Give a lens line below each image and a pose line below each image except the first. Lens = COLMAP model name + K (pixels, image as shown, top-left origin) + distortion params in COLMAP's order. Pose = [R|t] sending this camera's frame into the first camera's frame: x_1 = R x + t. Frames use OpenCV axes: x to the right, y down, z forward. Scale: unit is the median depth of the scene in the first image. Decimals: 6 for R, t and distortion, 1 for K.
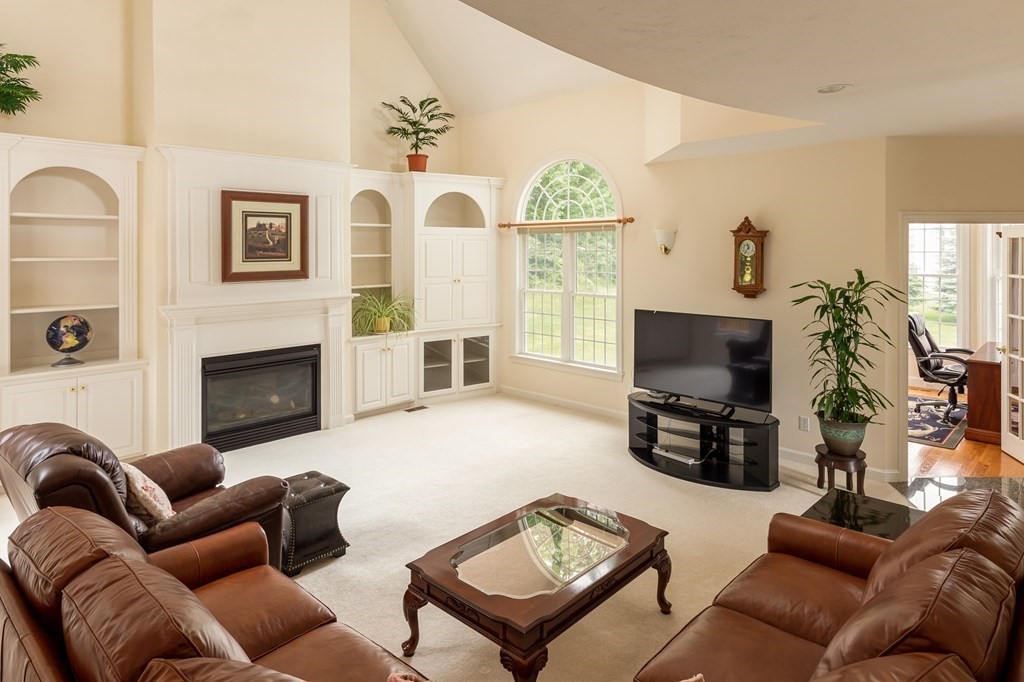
lens RADIAL K [[599.0, 0, 520.8], [0, 599.0, 250.5], [0, 0, 1]] dist [0.006714, -0.000001]
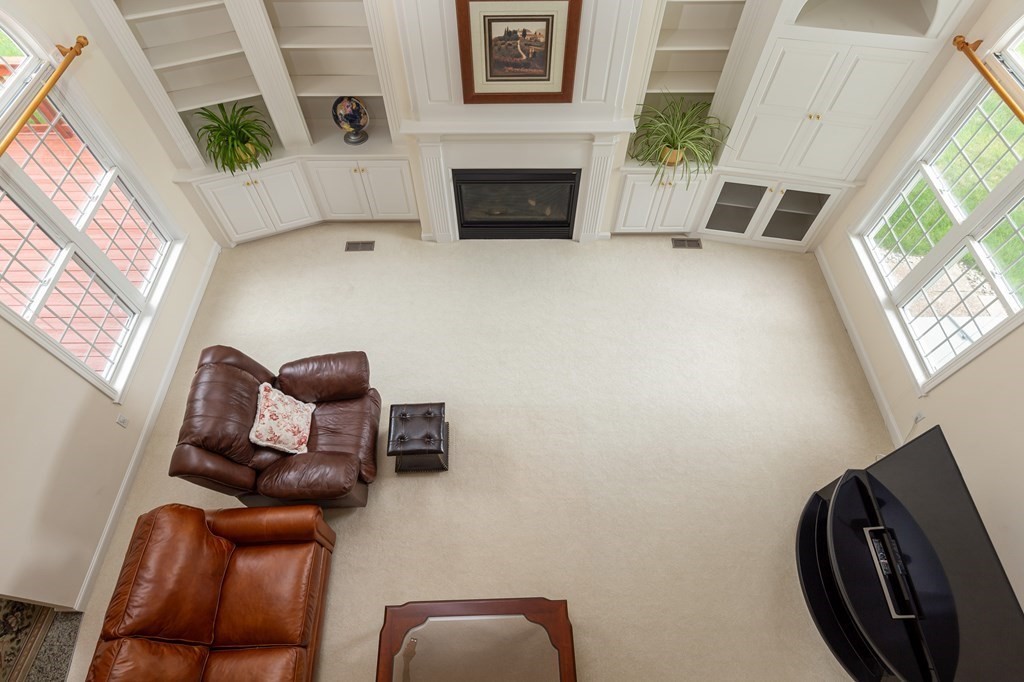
lens RADIAL K [[544.9, 0, 519.4], [0, 544.9, 339.0], [0, 0, 1]] dist [0.000769, -0.000954]
pose [[0.690089, 0.612622, -0.385319, 0.058647], [-0.017629, 0.546482, 0.837285, -0.383209], [0.723509, -0.571009, 0.387922, 0.518322]]
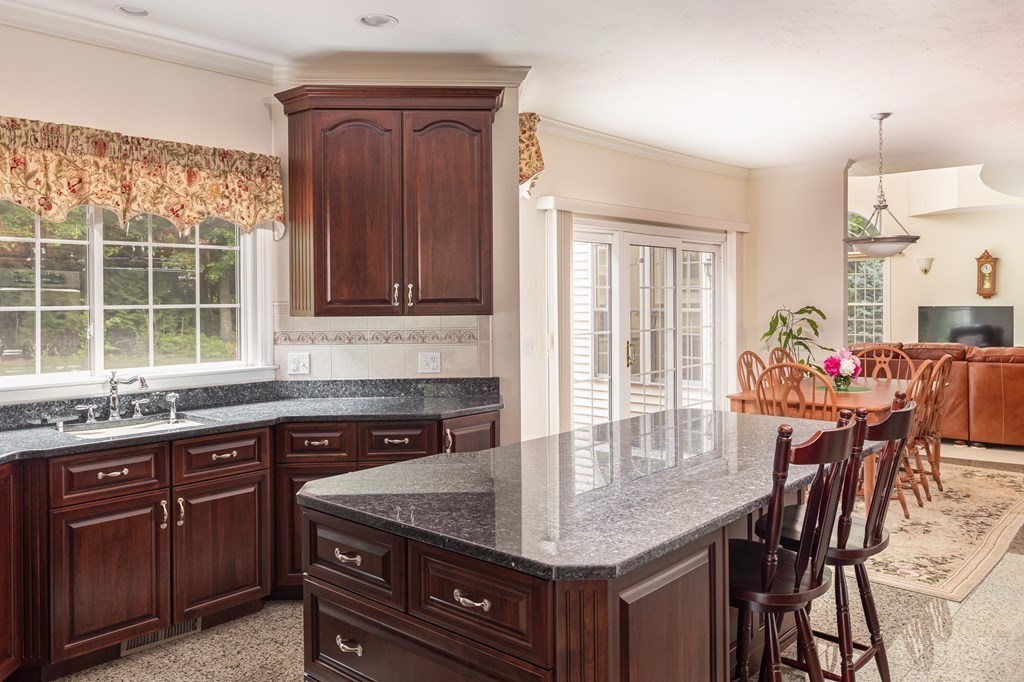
lens RADIAL K [[775.1, 0, 501.7], [0, 775.1, 303.1], [0, 0, 1]] dist [-0.004159, -0.005883]
pose [[0.999520, -0.007144, 0.030157, -0.955670], [0.006900, 0.999943, 0.008183, 0.060550], [-0.030213, -0.007971, 0.999512, -1.030853]]
